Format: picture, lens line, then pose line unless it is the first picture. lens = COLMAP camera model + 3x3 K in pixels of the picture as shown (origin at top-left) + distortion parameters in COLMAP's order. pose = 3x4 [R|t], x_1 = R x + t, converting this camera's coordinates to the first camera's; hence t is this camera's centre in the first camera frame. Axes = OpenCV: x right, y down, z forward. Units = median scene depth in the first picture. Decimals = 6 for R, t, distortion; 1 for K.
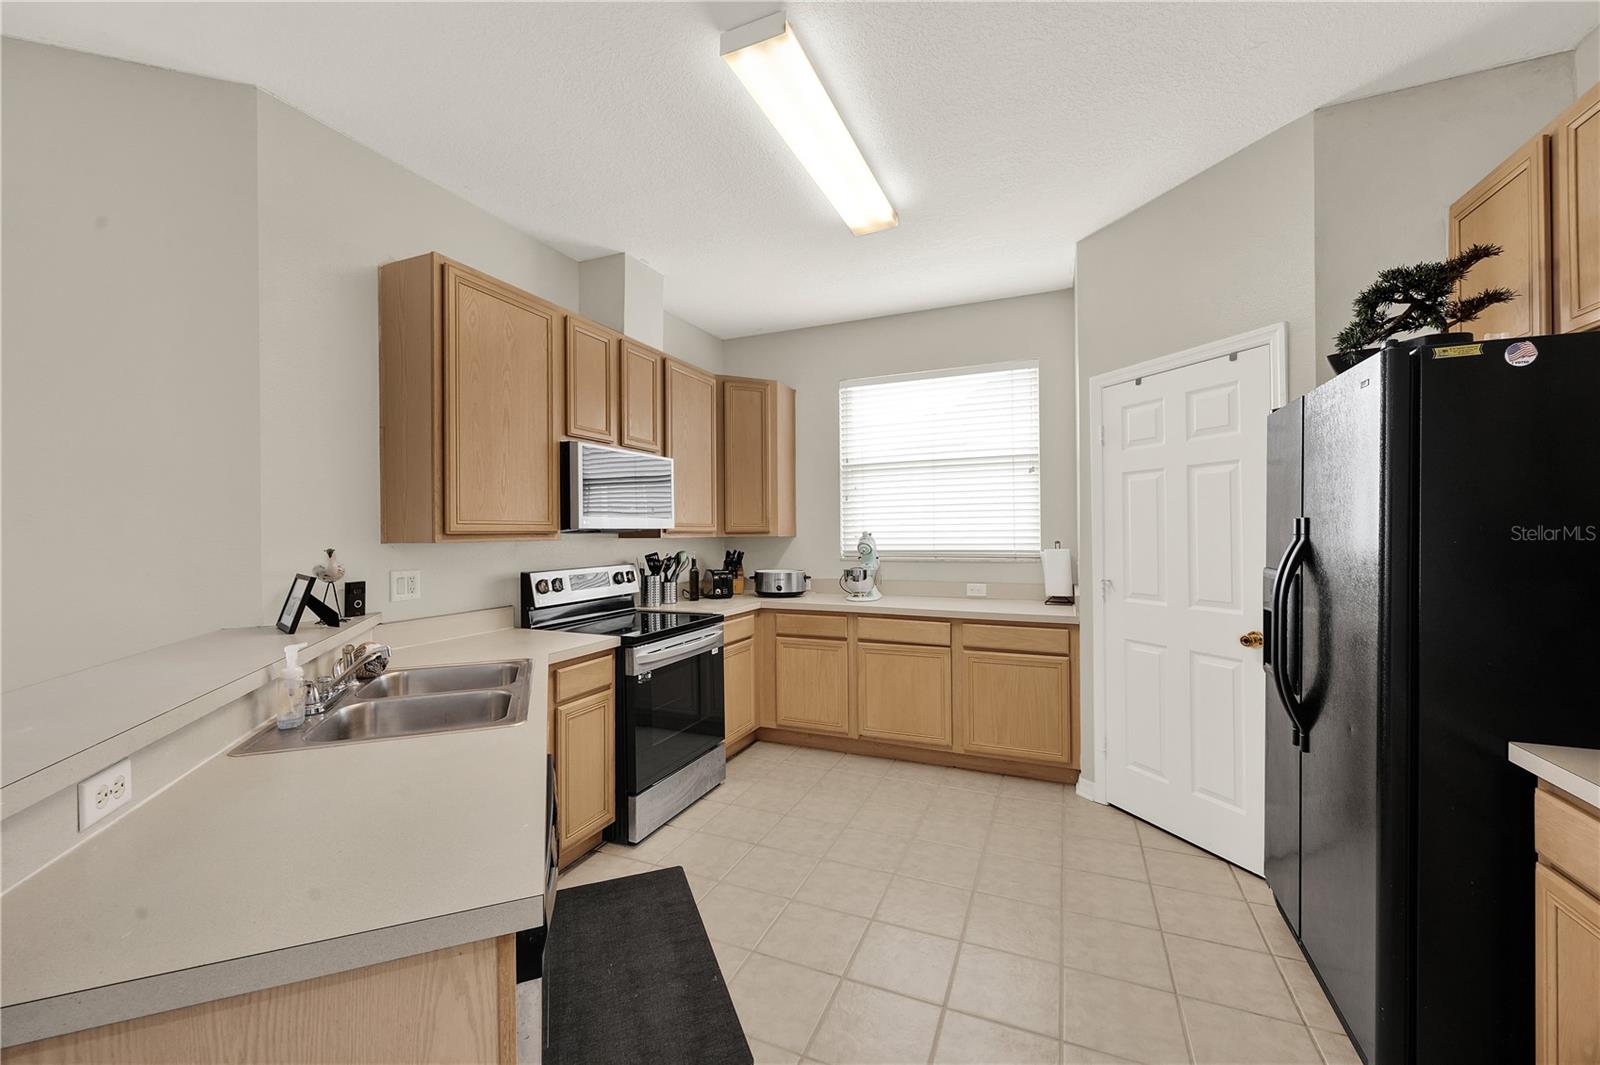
lens RADIAL K [[626.6, 0, 803.6], [0, 626.6, 538.7], [0, 0, 1]] dist [-0.005521, 0.000572]
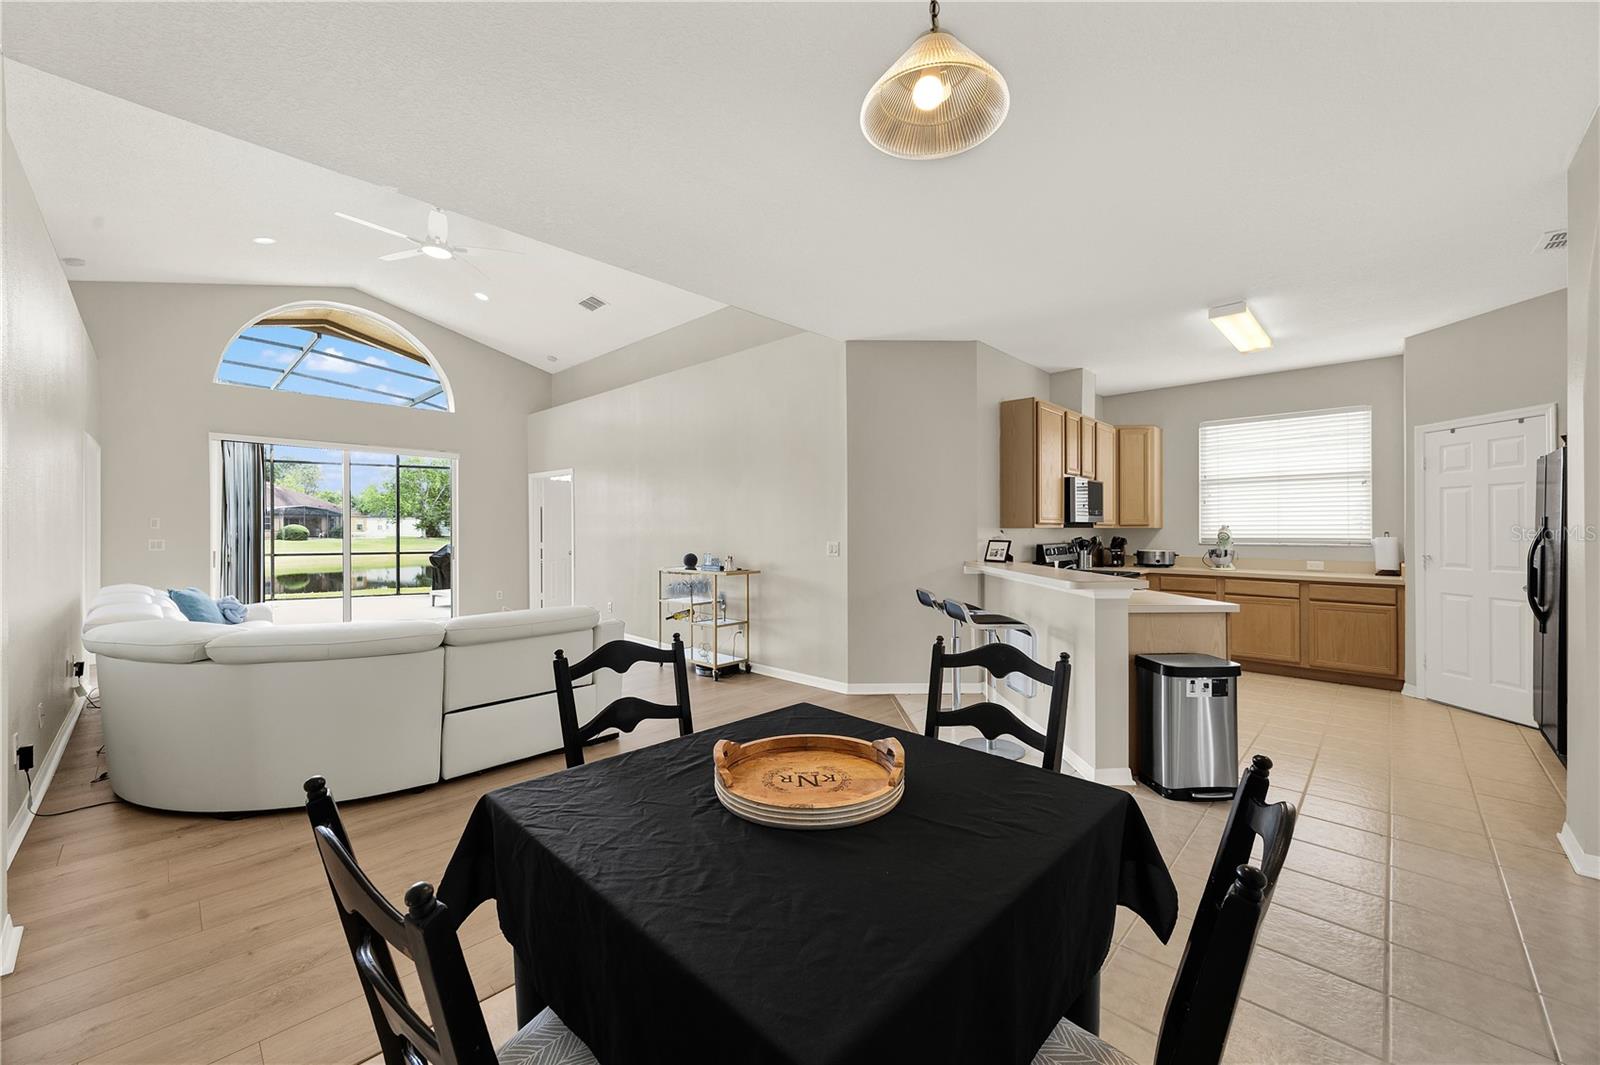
lens RADIAL K [[626.6, 0, 793.8], [0, 626.6, 532.0], [0, 0, 1]] dist [-0.005521, 0.000572]
pose [[0.930847, 0.008902, -0.365300, -0.347435], [-0.010415, 0.999943, -0.002173, 0.021911], [0.365259, 0.005828, 0.930888, -0.851090]]
